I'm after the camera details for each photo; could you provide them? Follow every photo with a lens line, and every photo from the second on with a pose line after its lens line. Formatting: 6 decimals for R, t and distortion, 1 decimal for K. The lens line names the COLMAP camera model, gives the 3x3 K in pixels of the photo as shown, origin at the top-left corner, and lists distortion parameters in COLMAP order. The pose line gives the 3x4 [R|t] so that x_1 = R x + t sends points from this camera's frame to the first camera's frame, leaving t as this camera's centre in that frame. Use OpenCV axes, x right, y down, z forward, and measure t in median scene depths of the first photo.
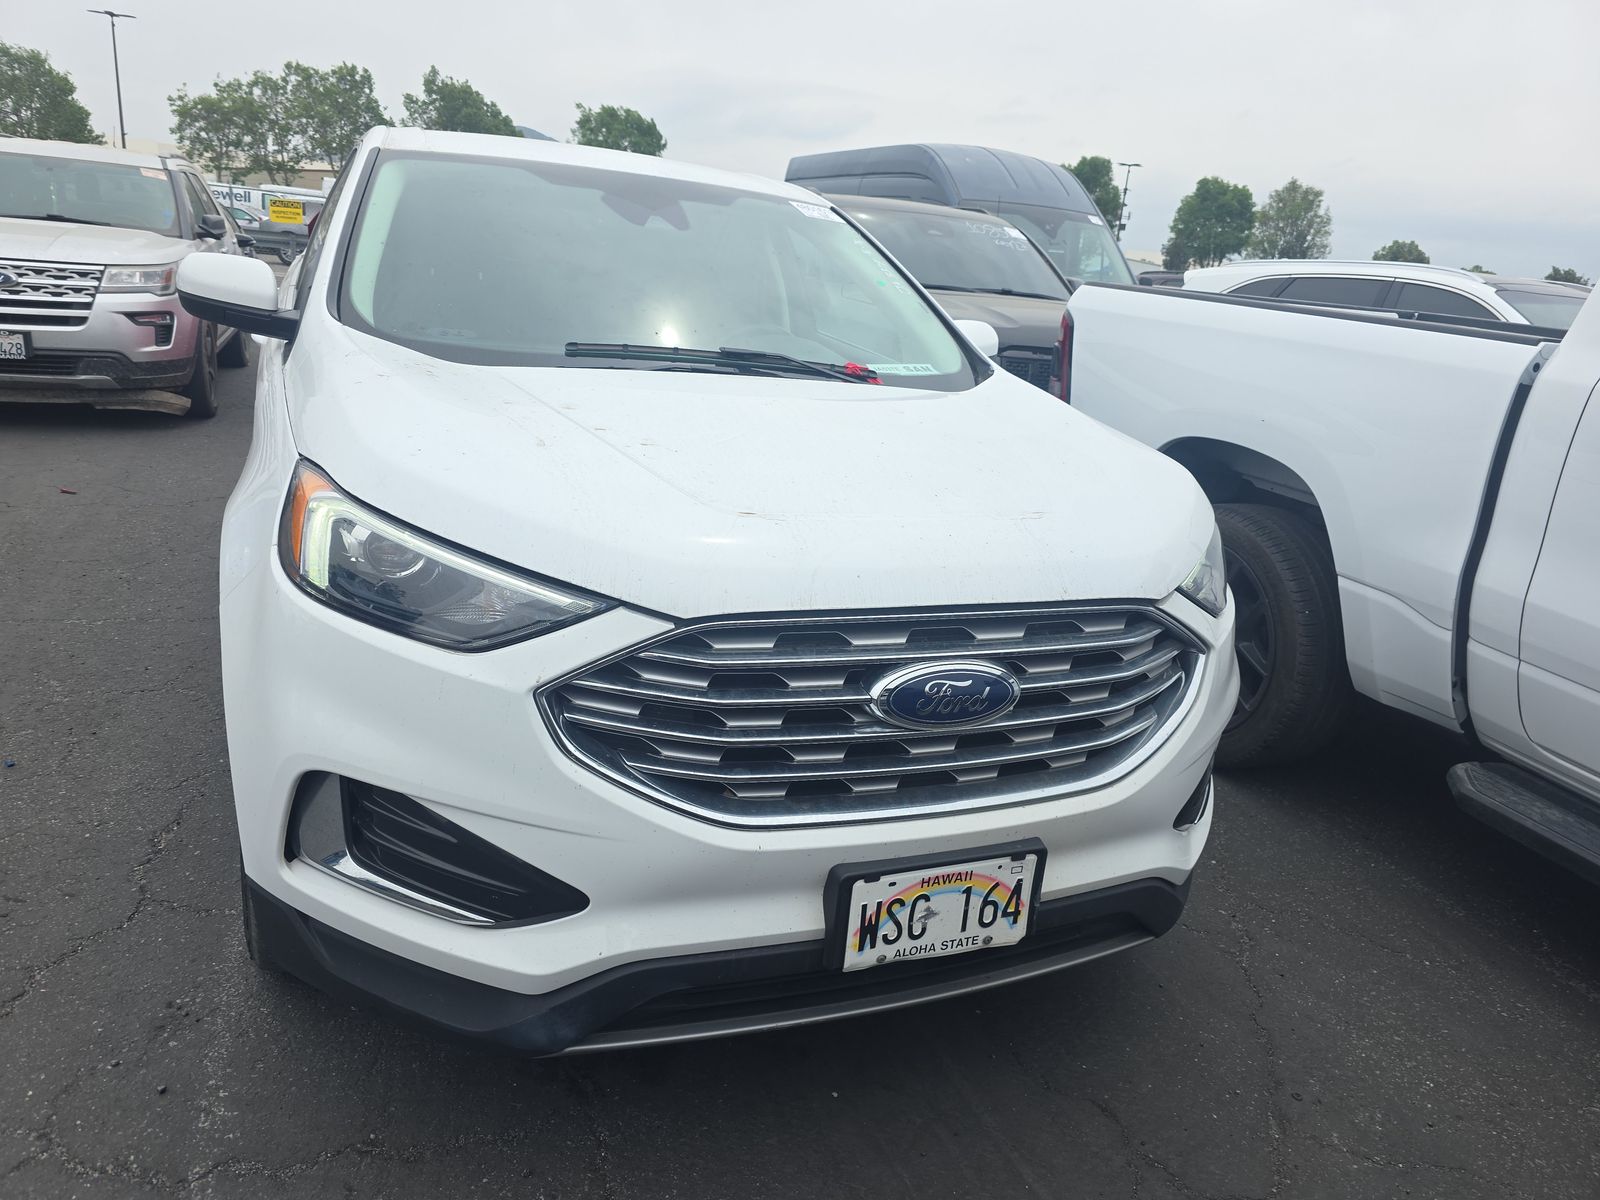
lens RADIAL K [[1082.5, 0, 812.1], [0, 1082.5, 601.1], [0, 0, 1]] dist [0.082069, -0.084673]
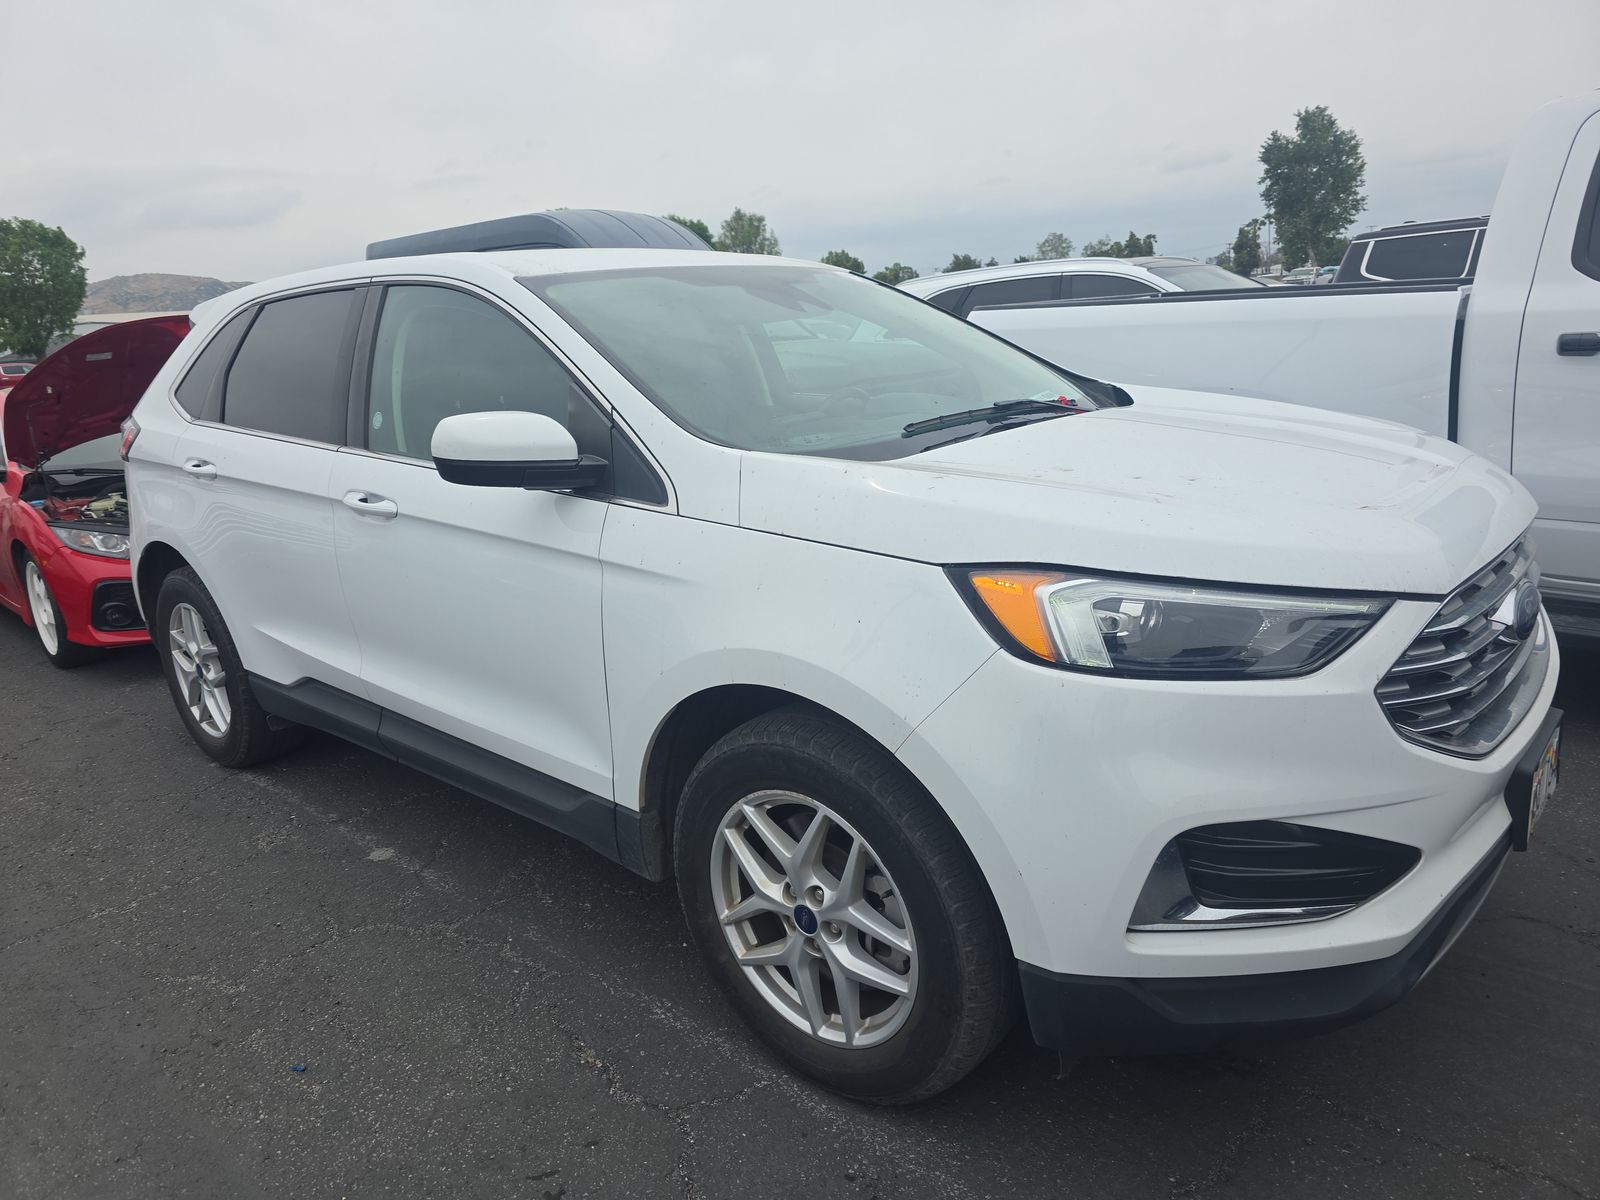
lens RADIAL K [[1082.5, 0, 812.1], [0, 1082.5, 601.1], [0, 0, 1]] dist [0.082069, -0.084673]
pose [[0.890787, -0.257844, 0.374185, -0.603602], [0.273289, 0.961855, 0.012203, -0.092384], [-0.363058, 0.091391, 0.927274, 0.069123]]
